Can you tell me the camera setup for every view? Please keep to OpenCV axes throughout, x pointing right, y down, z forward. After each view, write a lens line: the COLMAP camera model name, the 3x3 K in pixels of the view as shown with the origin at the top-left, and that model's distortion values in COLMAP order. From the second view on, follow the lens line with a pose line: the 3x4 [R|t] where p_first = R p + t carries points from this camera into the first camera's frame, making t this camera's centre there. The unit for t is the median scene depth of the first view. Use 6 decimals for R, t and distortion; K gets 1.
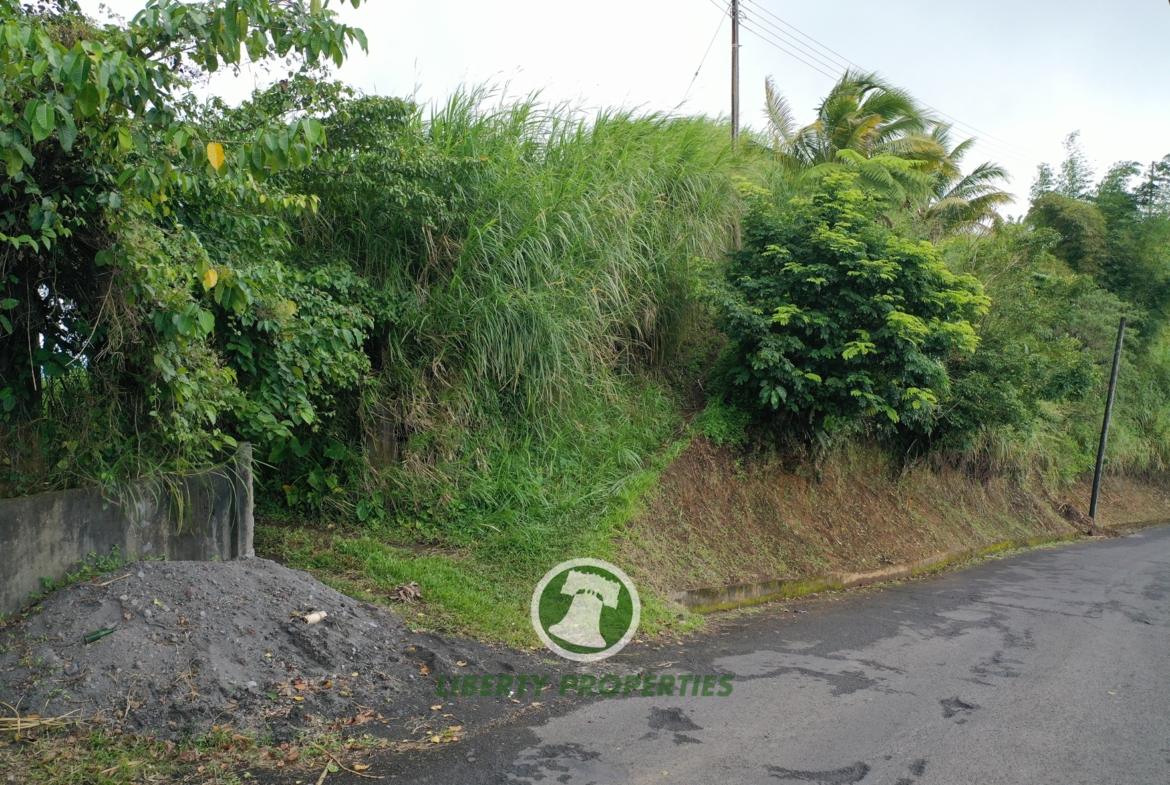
lens RADIAL K [[910.5, 0, 585.9], [0, 910.5, 393.3], [0, 0, 1]] dist [-0.011513, 0.006679]
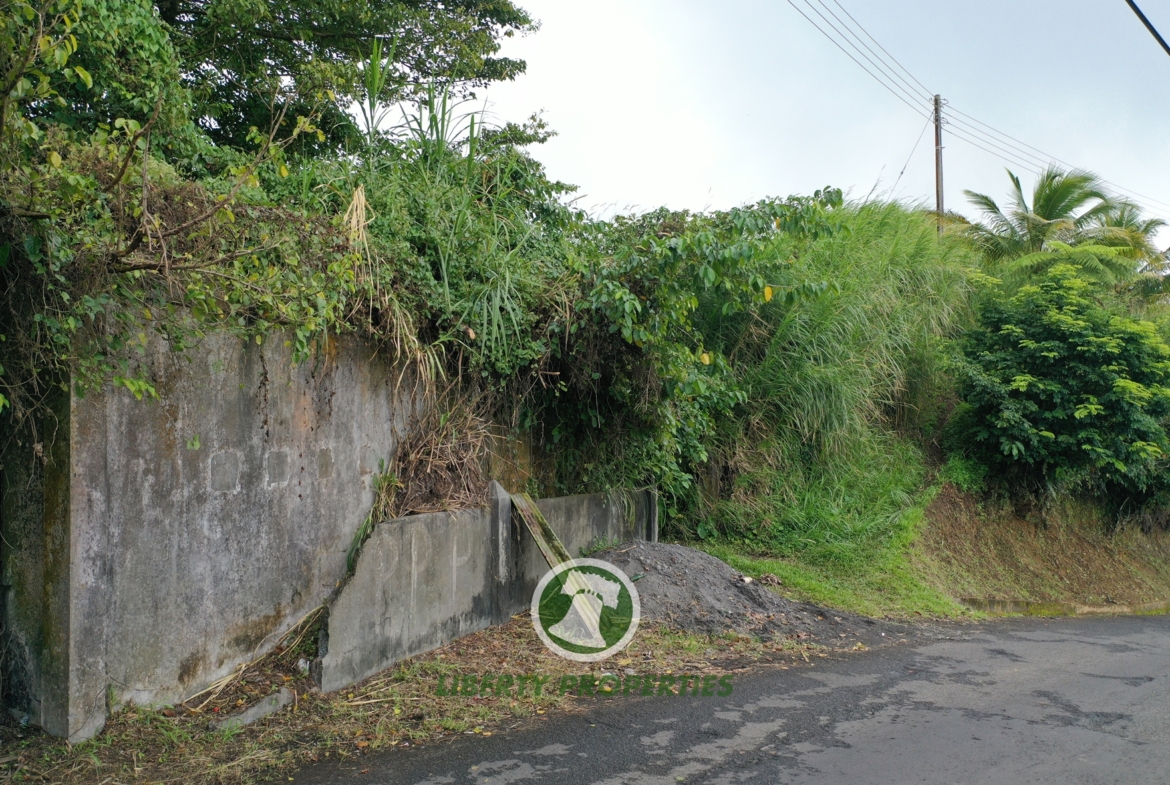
lens RADIAL K [[910.5, 0, 584.2], [0, 910.5, 395.4], [0, 0, 1]] dist [-0.011513, 0.006679]
pose [[0.986690, -0.005184, -0.162529, -0.161158], [-0.007725, 0.996869, -0.078691, 0.030485], [0.162428, 0.078899, 0.983561, -0.288749]]
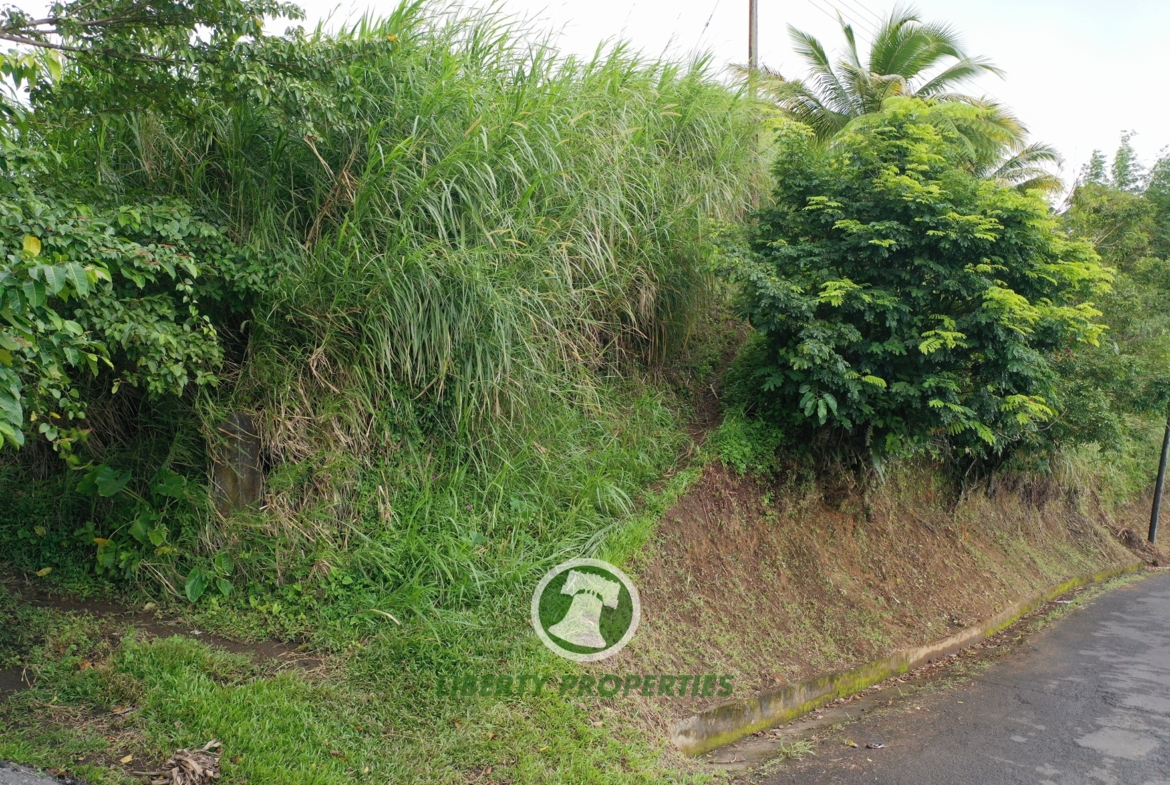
lens RADIAL K [[910.5, 0, 586.2], [0, 910.5, 394.1], [0, 0, 1]] dist [-0.011513, 0.006679]
pose [[0.999978, 0.004432, -0.005015, 0.027723], [-0.004462, 0.999971, -0.006096, -0.002209], [0.004988, 0.006118, 0.999969, 0.289517]]
